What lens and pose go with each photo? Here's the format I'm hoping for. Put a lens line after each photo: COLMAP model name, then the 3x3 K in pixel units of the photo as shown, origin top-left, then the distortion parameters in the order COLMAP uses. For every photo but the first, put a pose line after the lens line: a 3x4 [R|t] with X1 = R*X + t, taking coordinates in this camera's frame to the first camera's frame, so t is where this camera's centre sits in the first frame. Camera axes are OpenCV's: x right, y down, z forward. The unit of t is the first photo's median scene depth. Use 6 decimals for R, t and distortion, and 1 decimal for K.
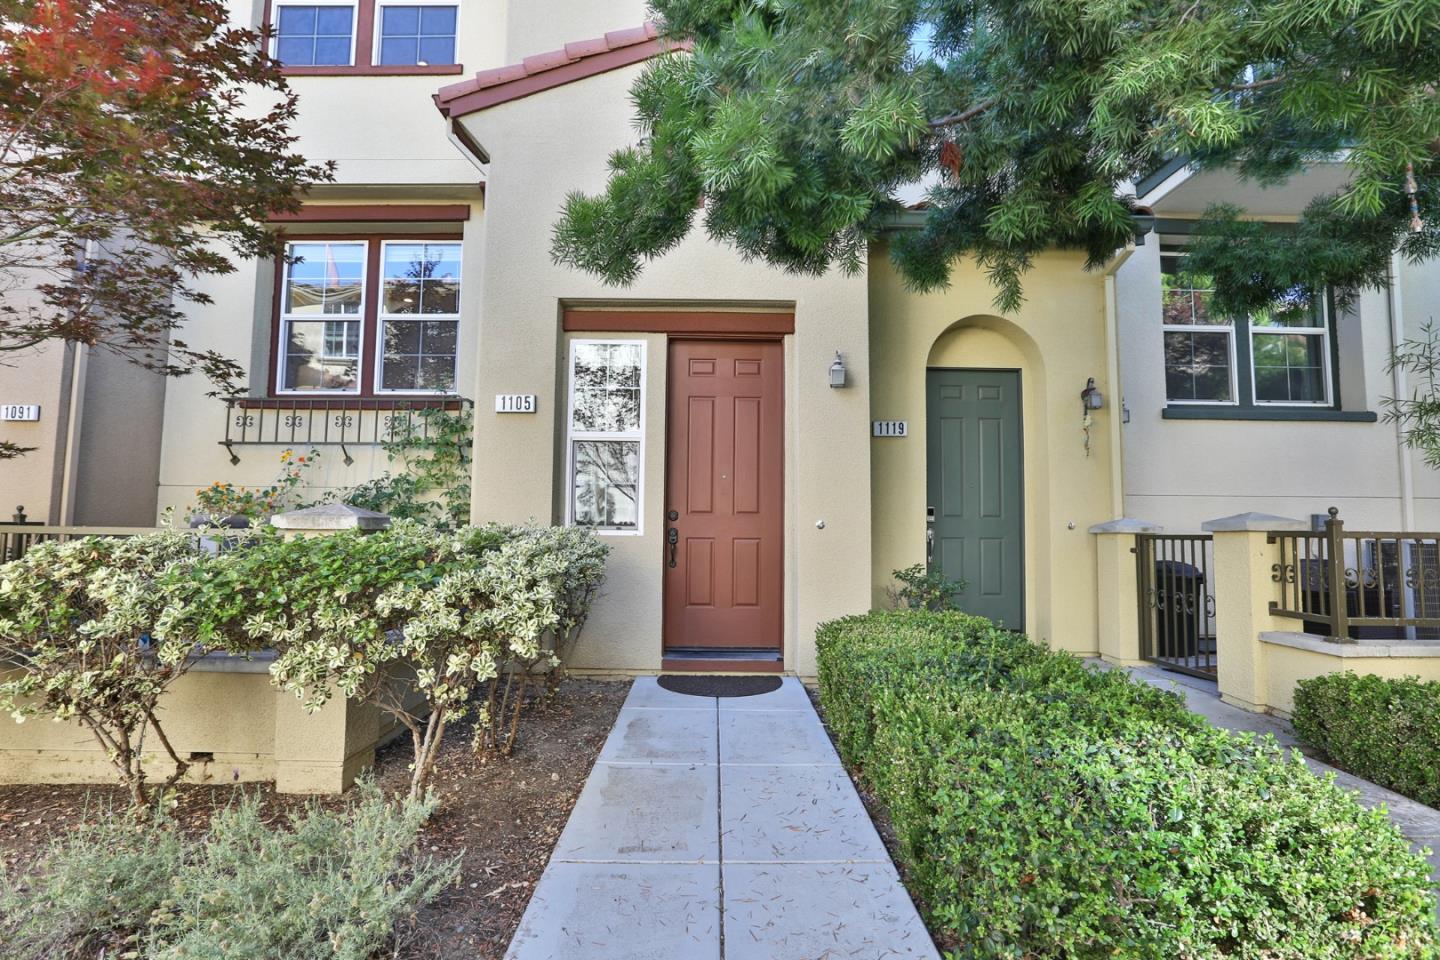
lens RADIAL K [[697.8, 0, 724.5], [0, 697.8, 473.7], [0, 0, 1]] dist [-0.063486, 0.023469]
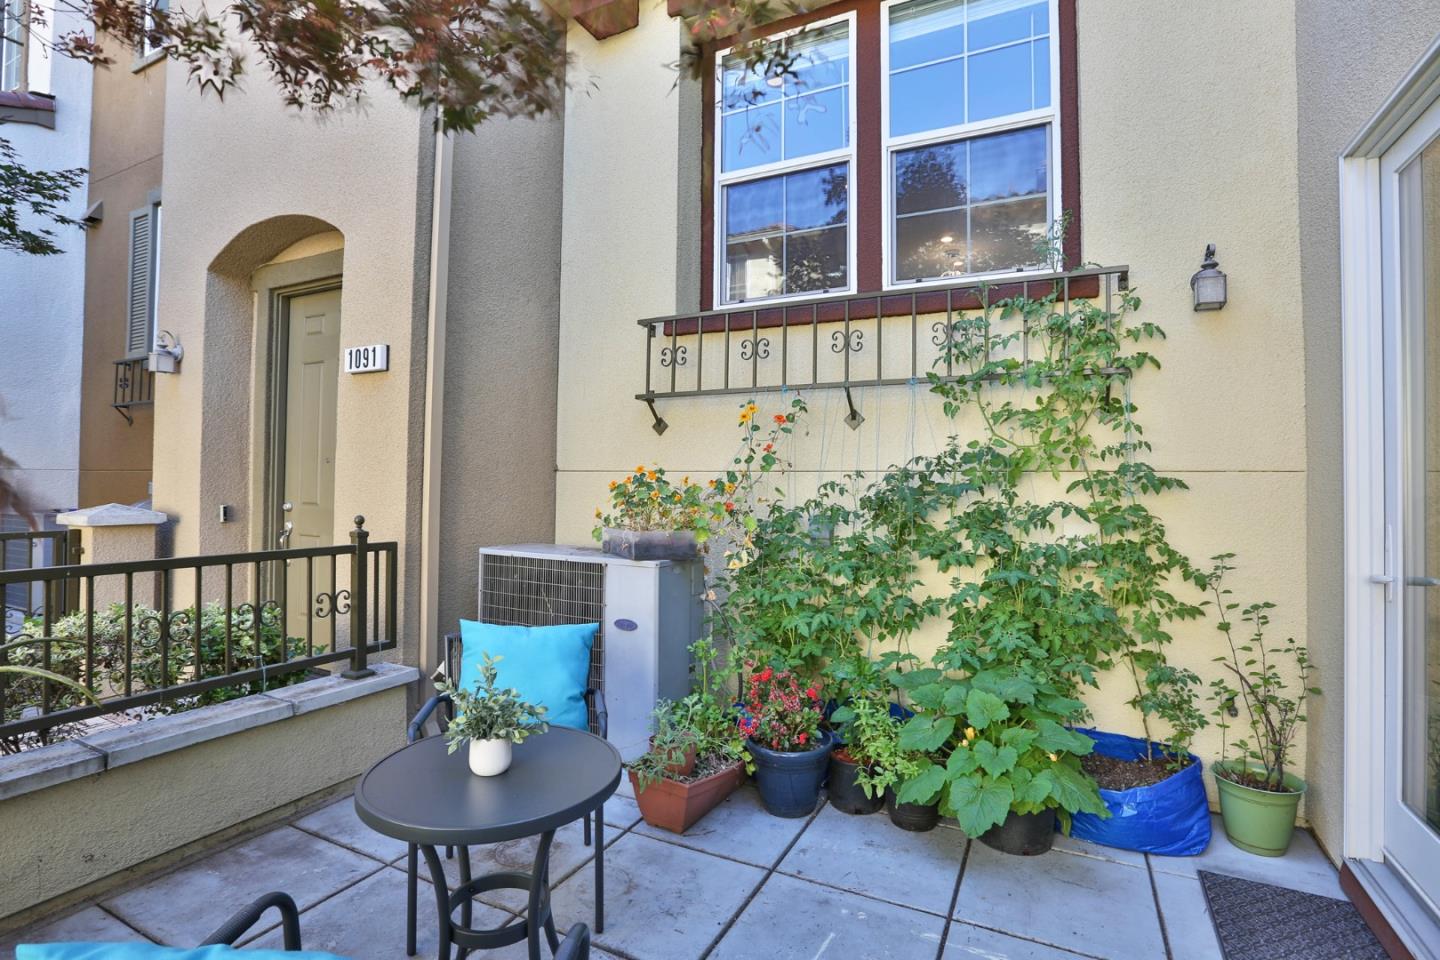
lens RADIAL K [[697.8, 0, 724.5], [0, 697.8, 473.7], [0, 0, 1]] dist [-0.063486, 0.023469]
pose [[0.888788, -0.004603, -0.458295, -0.497773], [0.029819, 0.998412, 0.047802, -0.007350], [0.457347, -0.056151, 0.887514, 0.615432]]
